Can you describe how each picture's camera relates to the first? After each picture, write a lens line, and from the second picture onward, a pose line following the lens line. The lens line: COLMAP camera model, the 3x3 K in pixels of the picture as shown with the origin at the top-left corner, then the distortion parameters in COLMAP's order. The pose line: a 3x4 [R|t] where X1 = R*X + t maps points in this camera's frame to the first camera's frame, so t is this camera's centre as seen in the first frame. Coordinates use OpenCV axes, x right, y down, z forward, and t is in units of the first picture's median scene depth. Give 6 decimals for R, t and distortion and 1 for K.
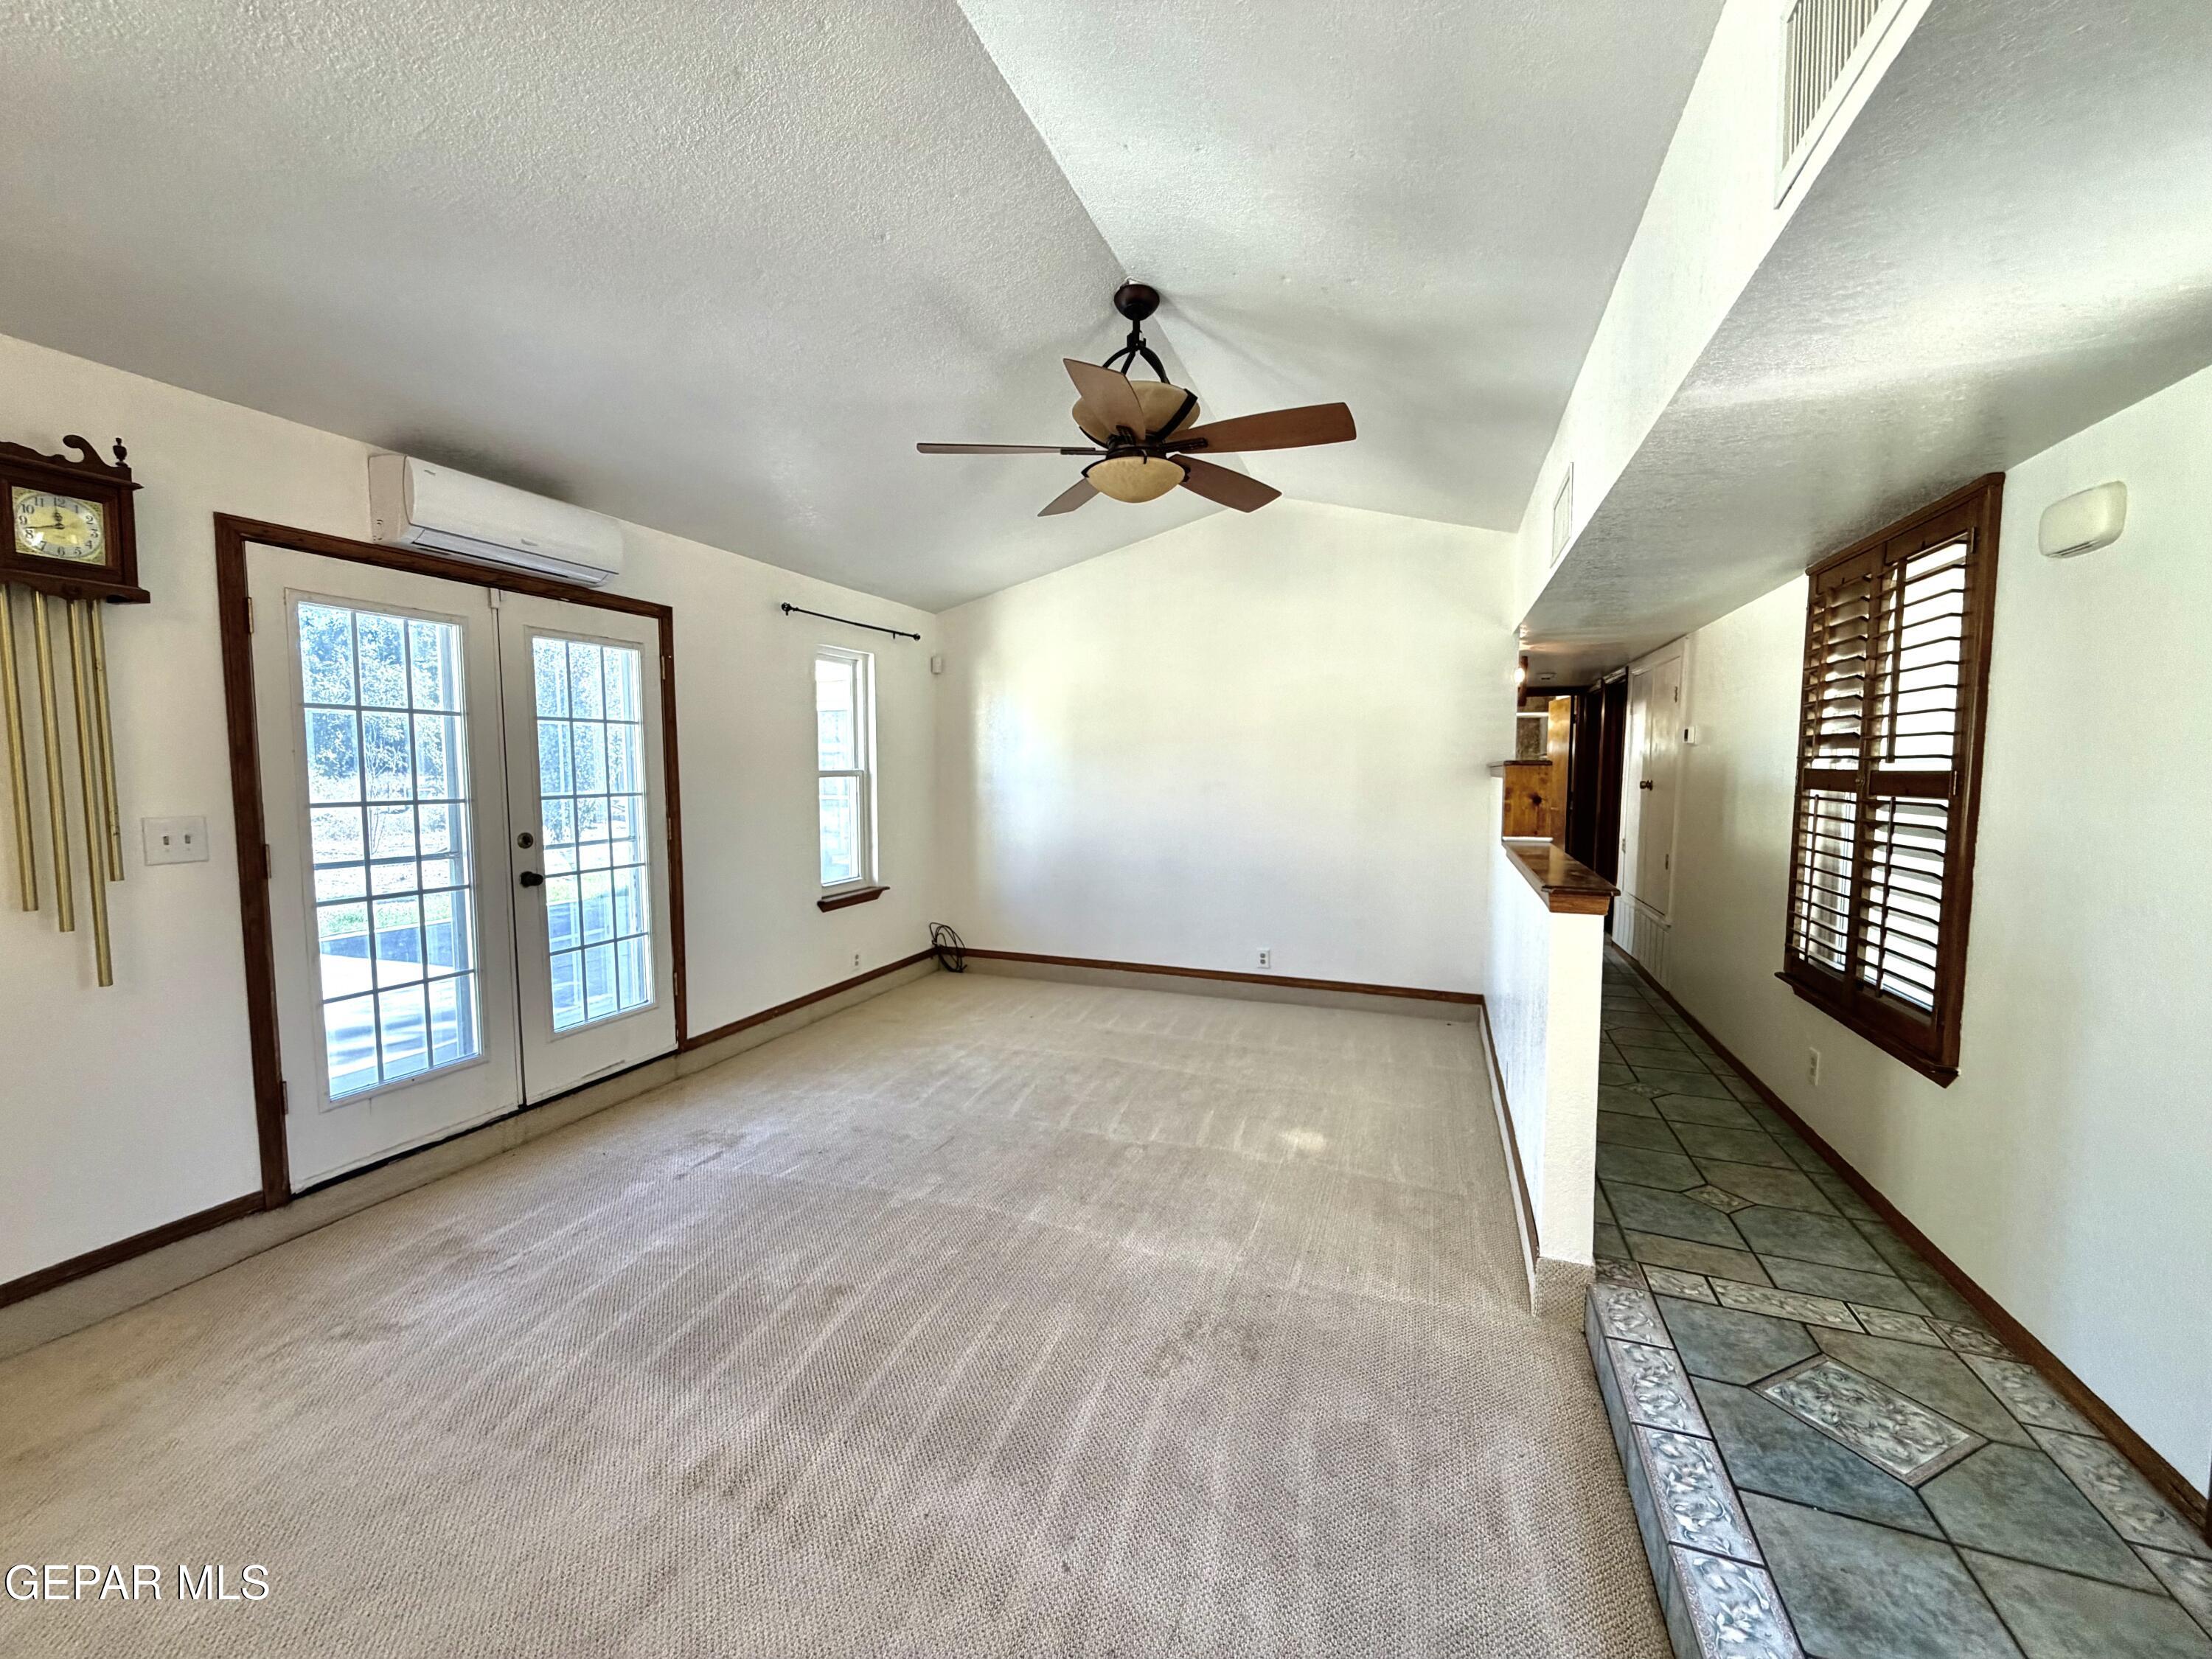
lens RADIAL K [[882.1, 0, 1099.6], [0, 882.1, 832.6], [0, 0, 1]] dist [0.000005, 0.000256]
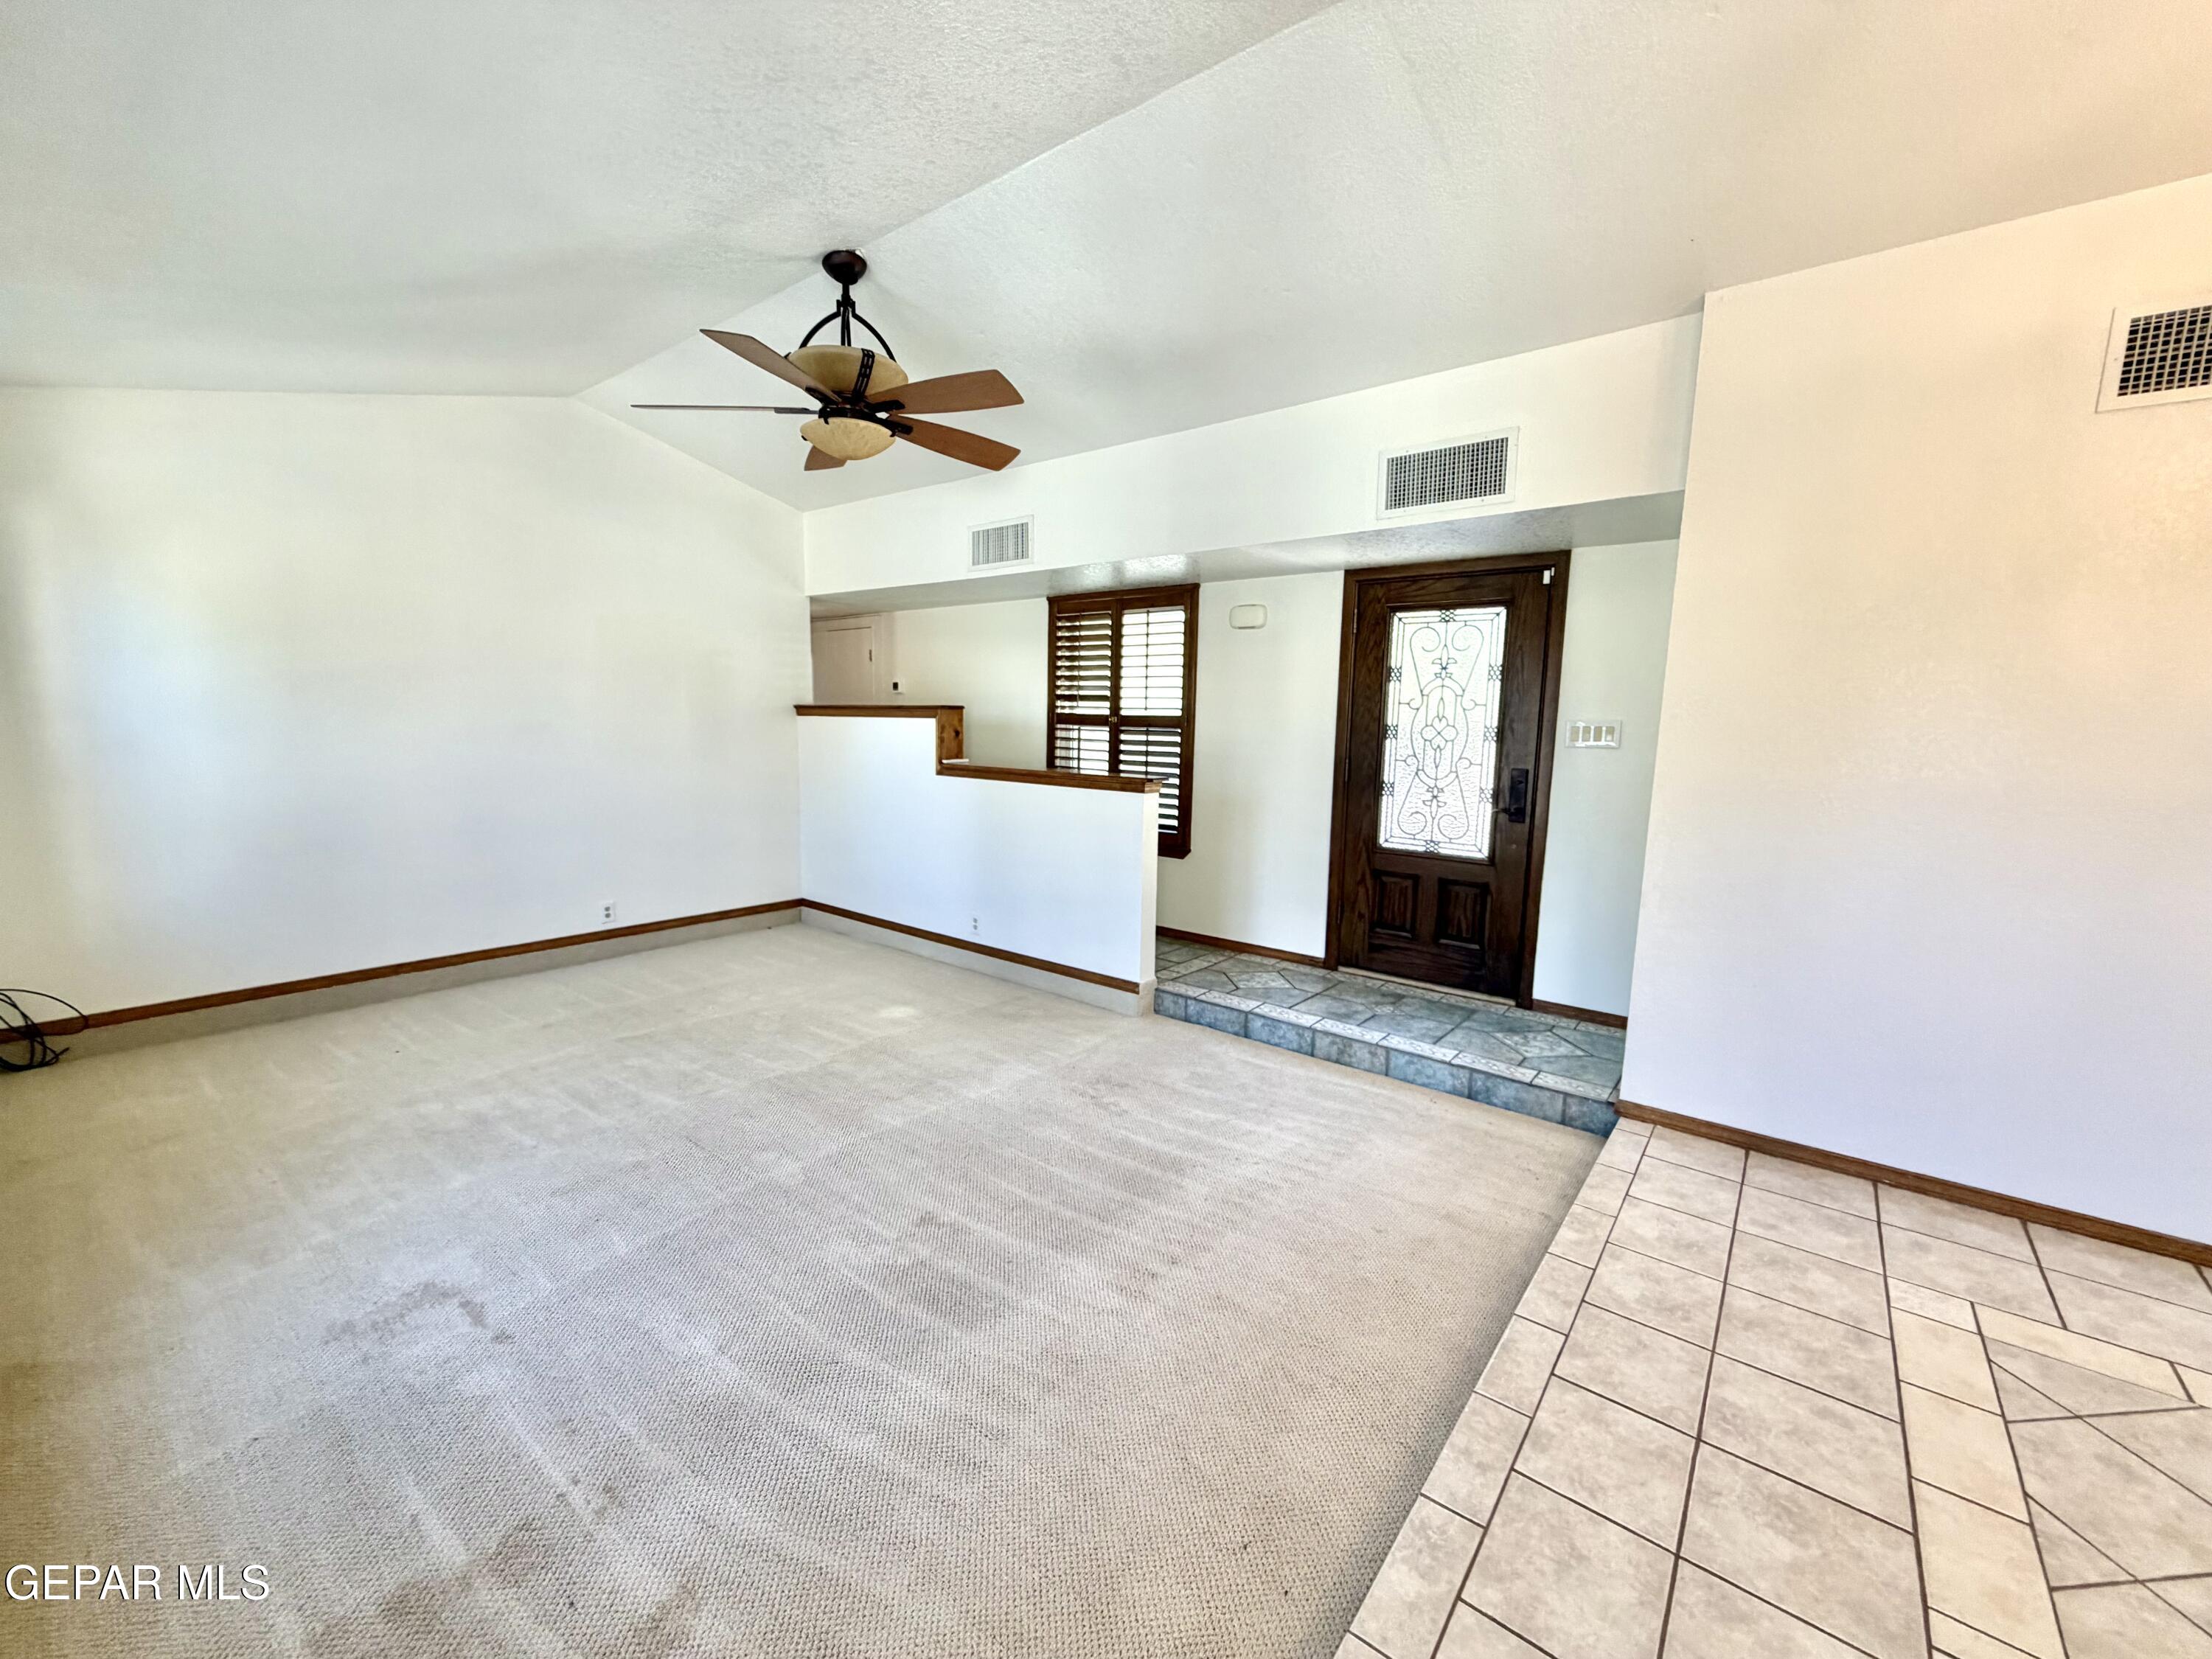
lens RADIAL K [[882.1, 0, 1097.4], [0, 882.1, 831.6], [0, 0, 1]] dist [0.000005, 0.000256]
pose [[0.318755, -0.122333, 0.939909, -0.870984], [0.055047, 0.992352, 0.110490, -0.026698], [-0.946237, 0.016520, 0.323051, 0.356407]]
